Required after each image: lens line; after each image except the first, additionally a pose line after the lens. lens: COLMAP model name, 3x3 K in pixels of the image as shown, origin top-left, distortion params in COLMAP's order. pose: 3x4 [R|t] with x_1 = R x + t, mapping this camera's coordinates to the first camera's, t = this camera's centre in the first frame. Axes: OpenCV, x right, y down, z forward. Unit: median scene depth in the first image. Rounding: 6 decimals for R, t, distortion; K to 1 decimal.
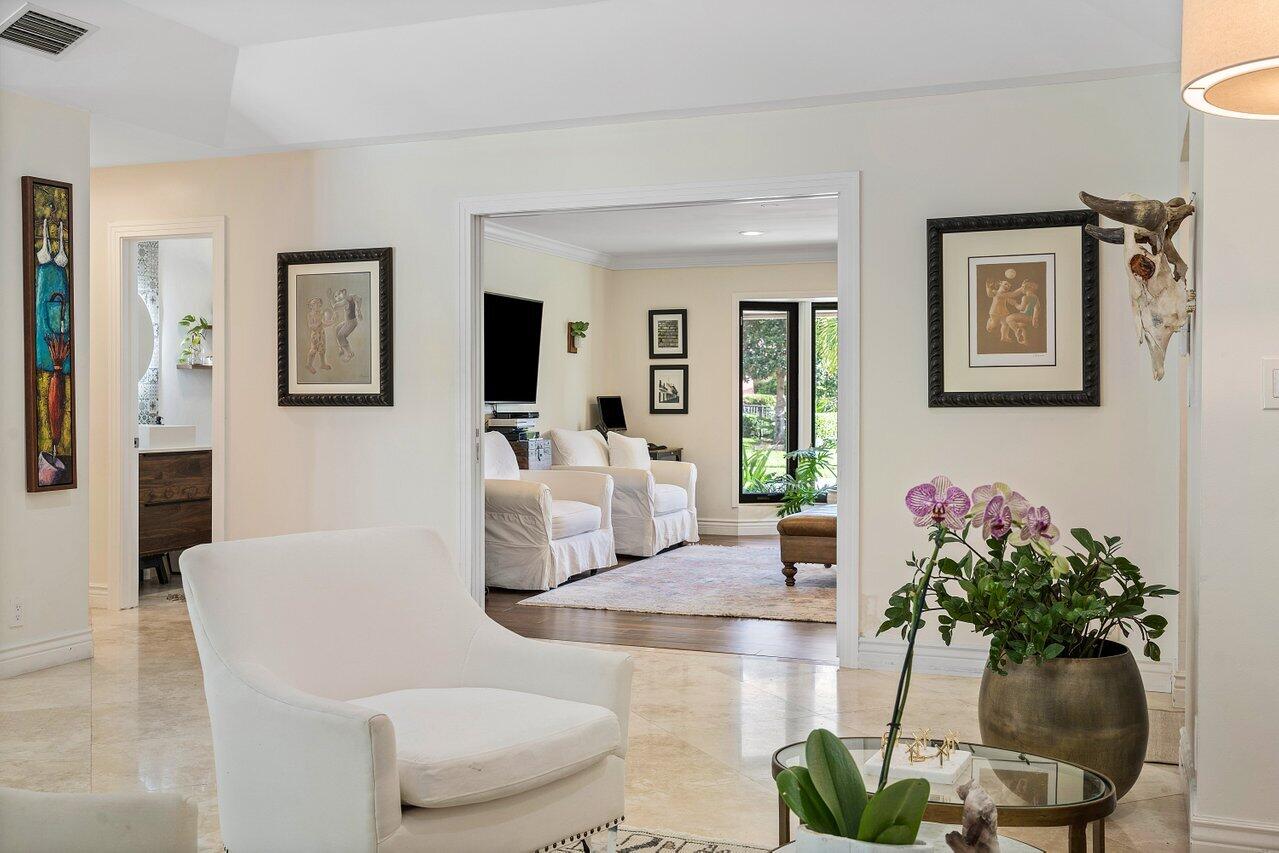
lens RADIAL K [[1096.5, 0, 571.7], [0, 1096.5, 418.4], [0, 0, 1]] dist [0.016773, -0.004026]
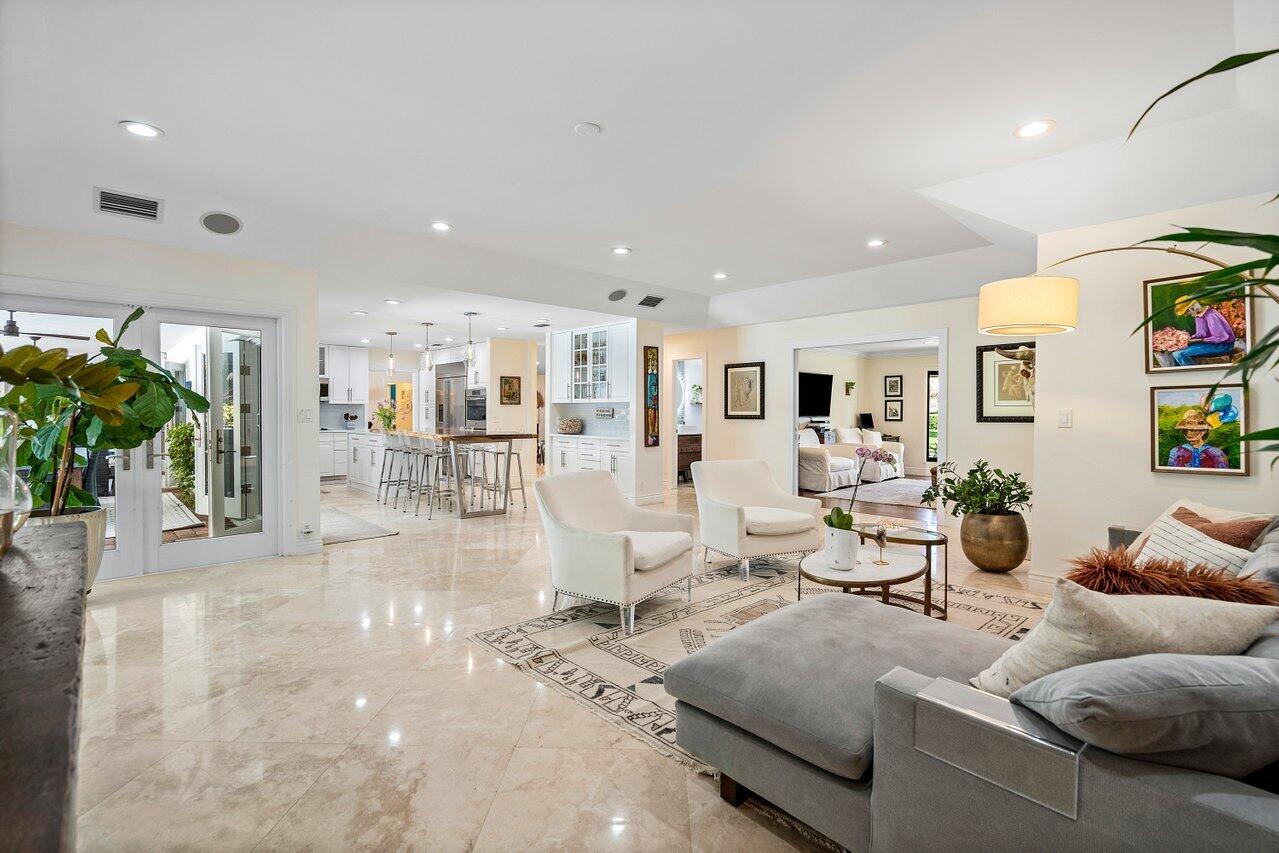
lens RADIAL K [[629.5, 0, 636.9], [0, 629.5, 414.0], [0, 0, 1]] dist [-0.001304, -0.000089]
pose [[0.908918, 0.003439, -0.416961, 0.190165], [-0.003498, 0.999994, 0.000625, -0.023320], [0.416960, 0.000890, 0.908924, -0.526527]]
